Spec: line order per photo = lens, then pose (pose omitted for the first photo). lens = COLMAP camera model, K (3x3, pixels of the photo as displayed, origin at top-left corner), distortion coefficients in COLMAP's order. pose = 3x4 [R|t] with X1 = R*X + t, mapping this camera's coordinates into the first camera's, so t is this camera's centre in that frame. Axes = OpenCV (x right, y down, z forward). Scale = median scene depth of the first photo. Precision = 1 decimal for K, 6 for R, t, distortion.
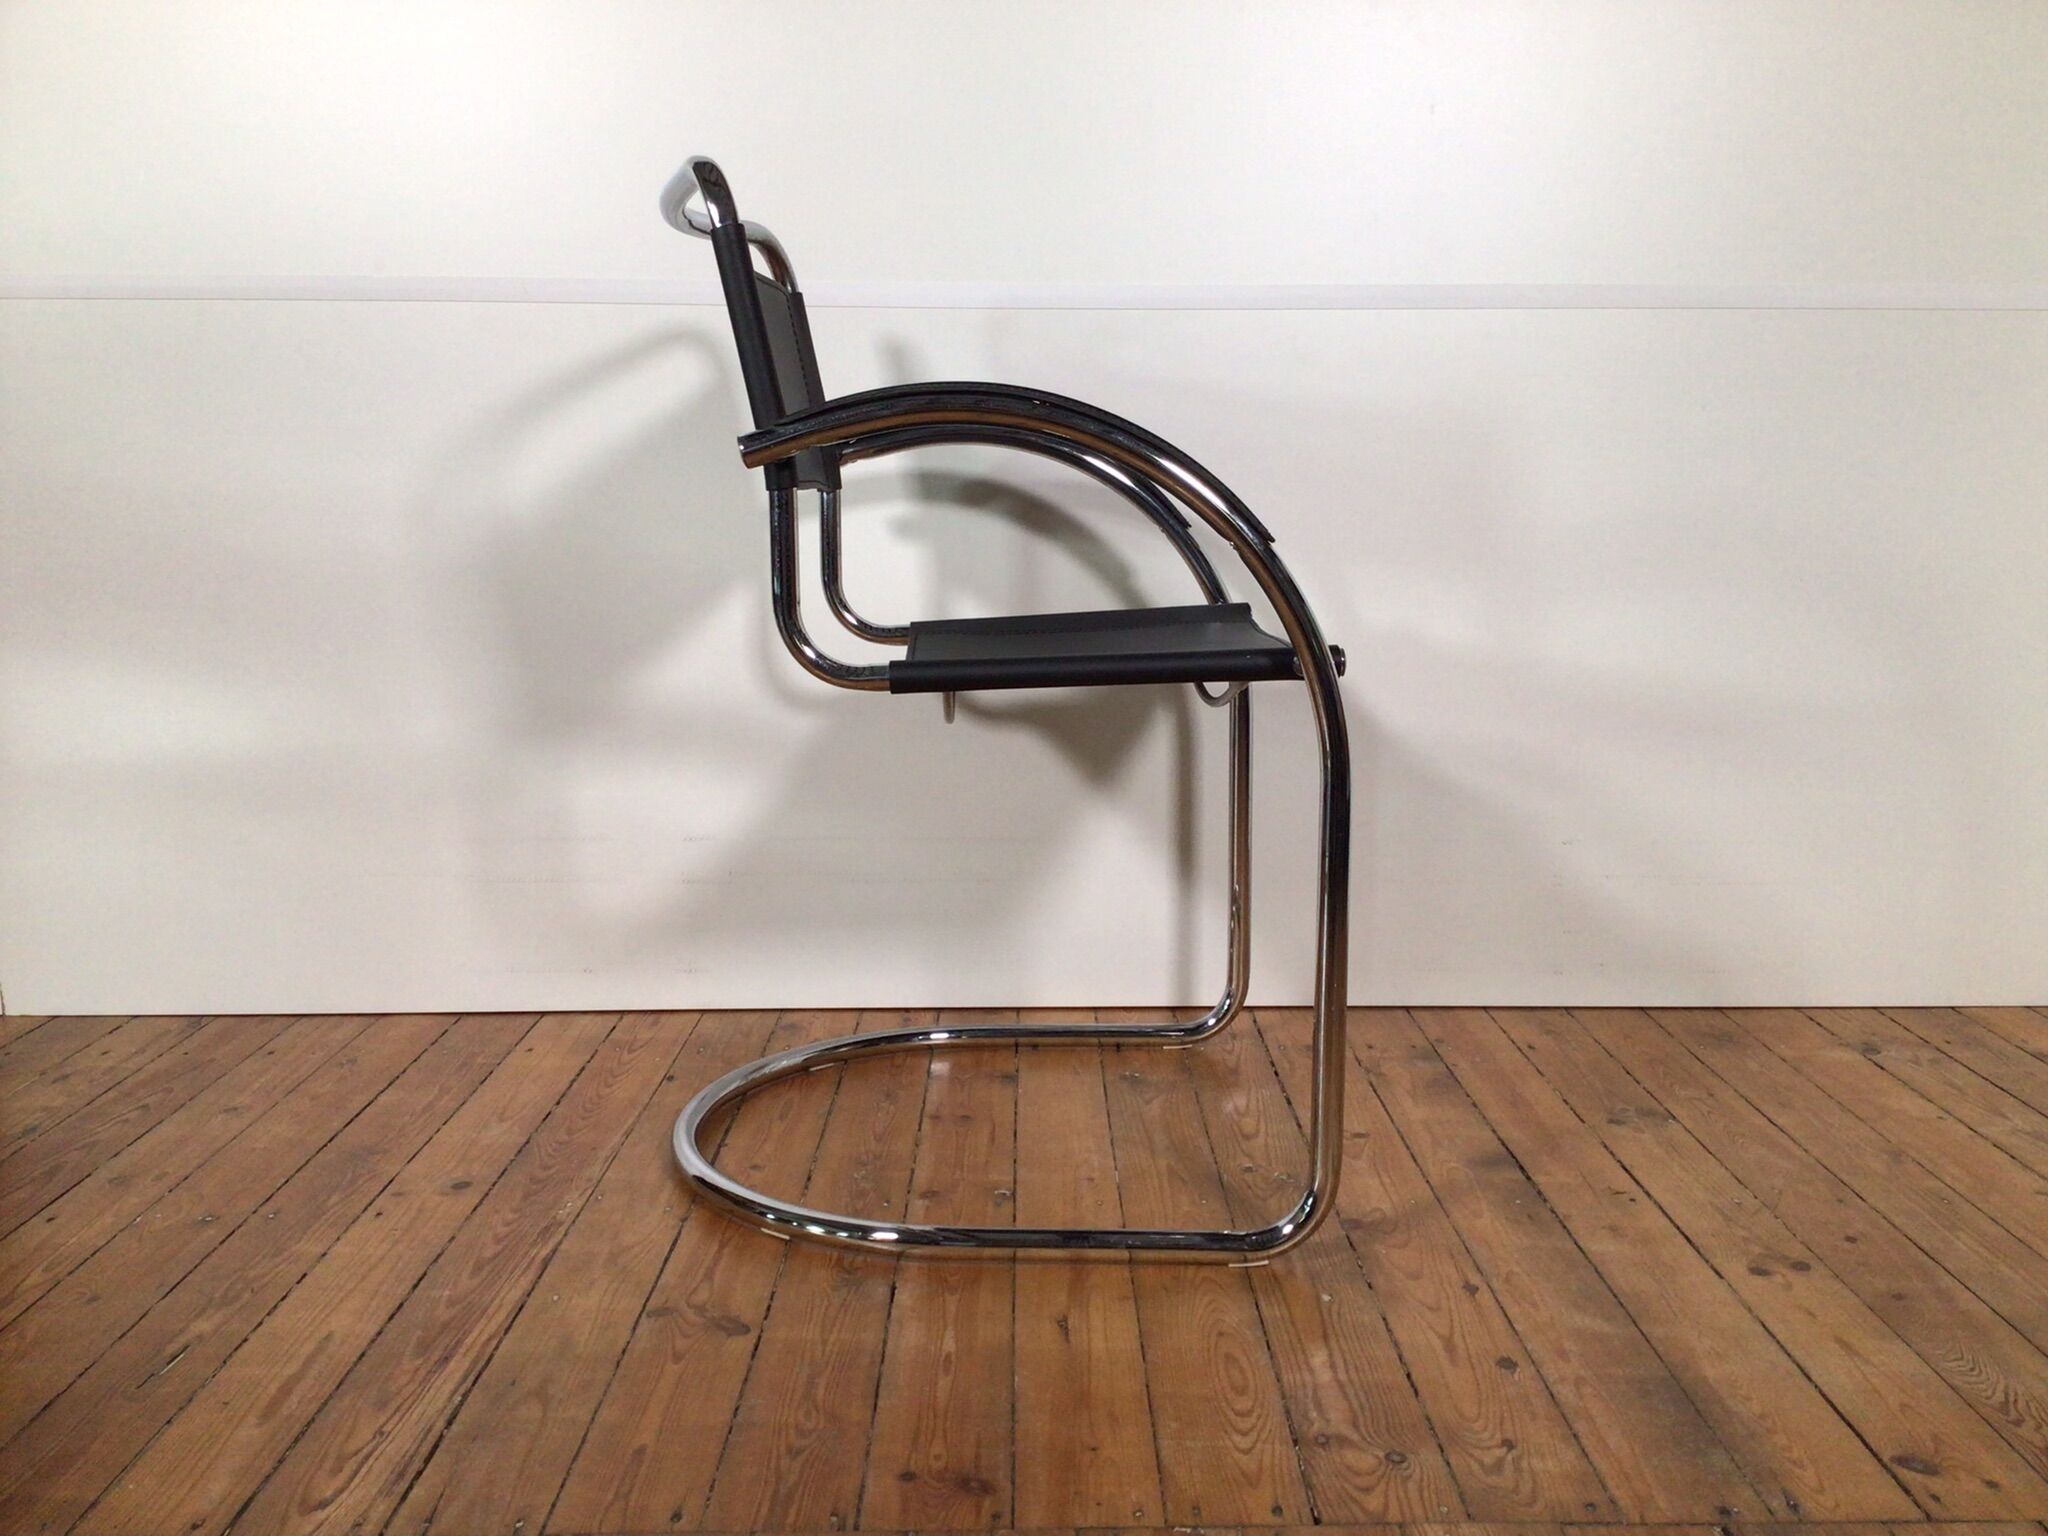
lens RADIAL K [[1869.7, 0, 1022.0], [0, 1869.7, 779.3], [0, 0, 1]] dist [-0.023180, 0.000000]
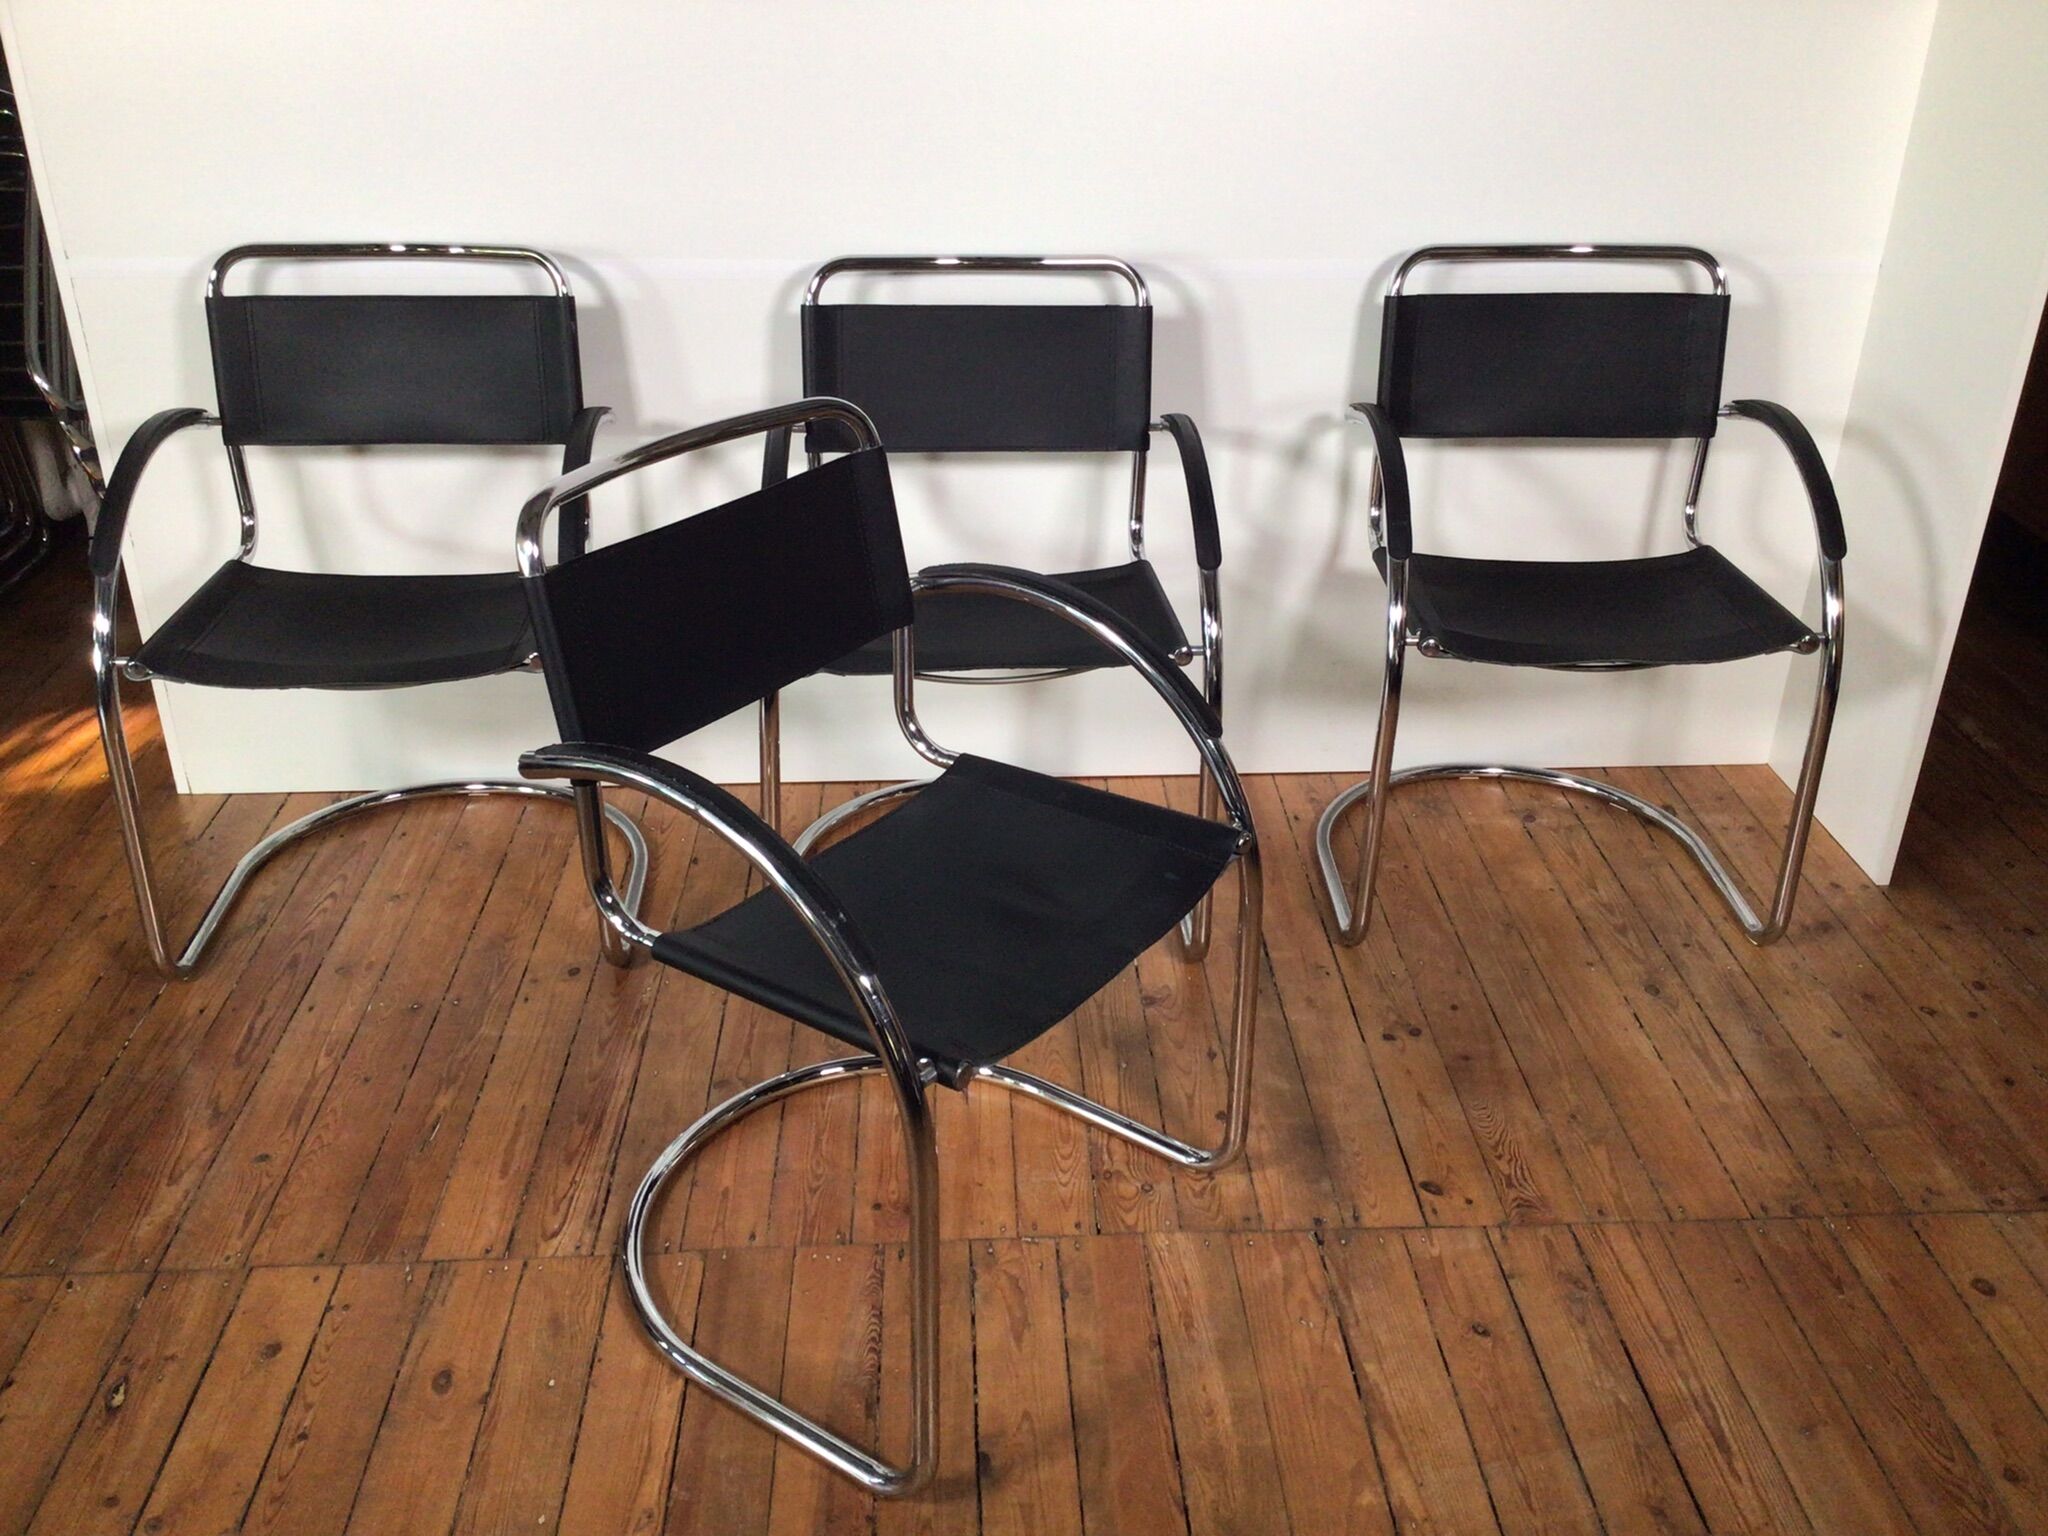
lens RADIAL K [[1869.7, 0, 1039.8], [0, 1869.7, 751.2], [0, 0, 1]] dist [-0.023180, 0.000000]
pose [[0.998668, -0.008331, 0.050925, 0.006549], [-0.007811, 0.951104, 0.308773, -0.486717], [-0.051007, -0.308759, 0.949772, -0.475577]]
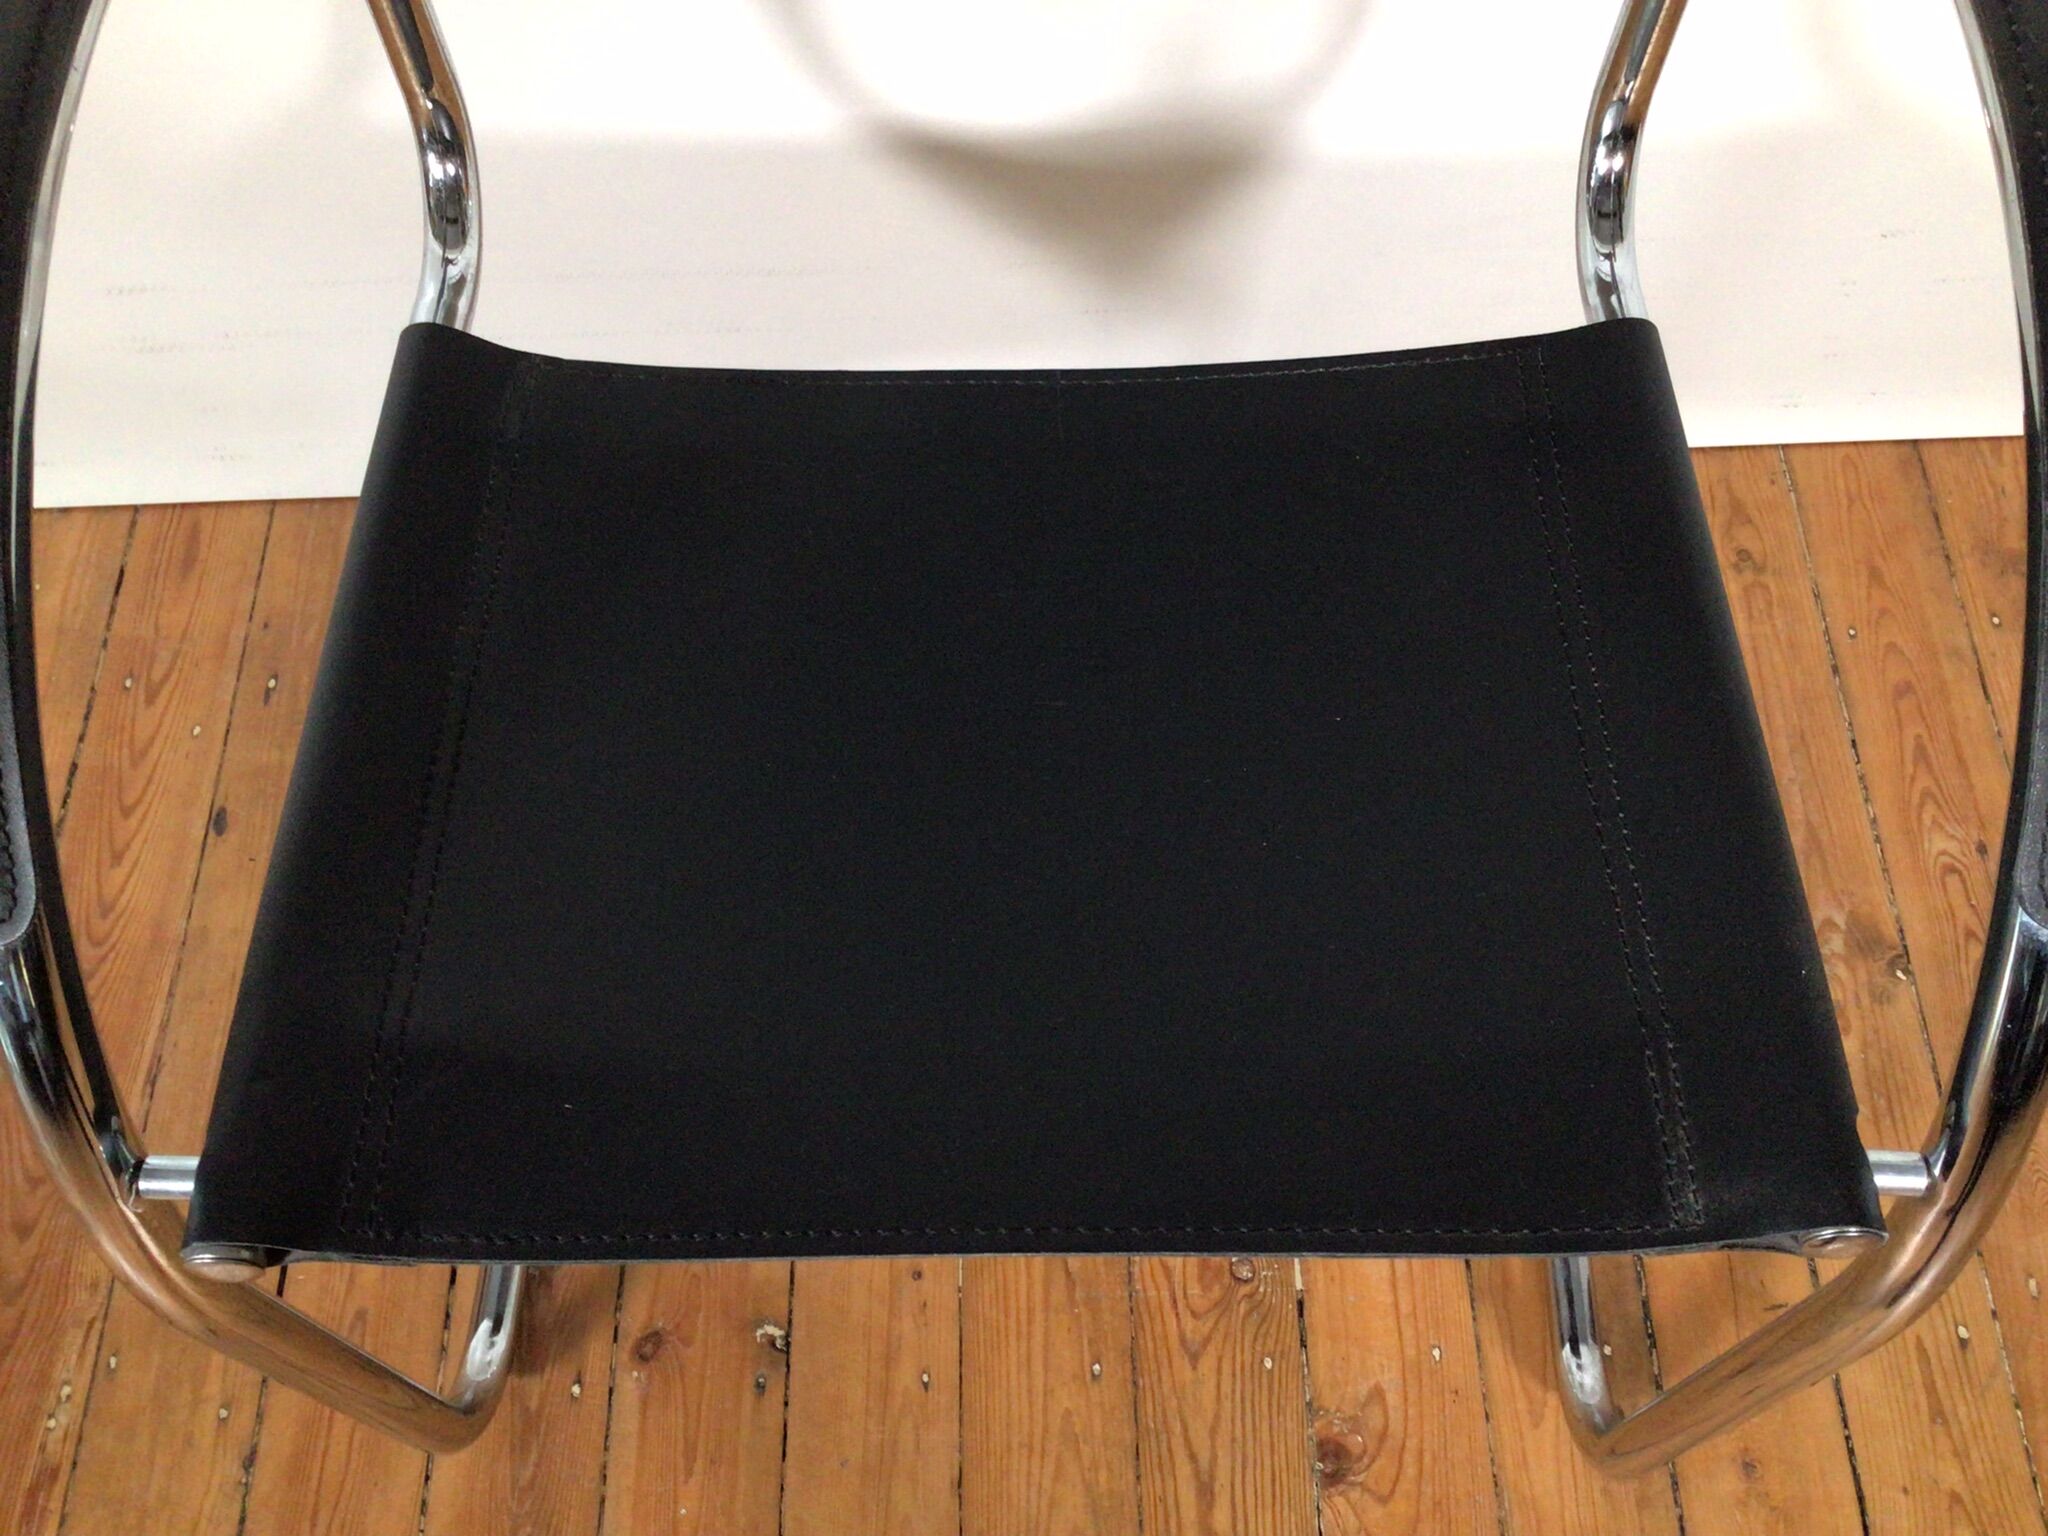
lens RADIAL K [[1869.7, 0, 1012.4], [0, 1869.7, 760.3], [0, 0, 1]] dist [-0.023180, 0.000000]
pose [[0.999884, -0.015184, -0.000936, 0.081566], [0.009698, 0.588833, 0.808196, -0.426137], [-0.011721, -0.808112, 0.588912, 0.884468]]
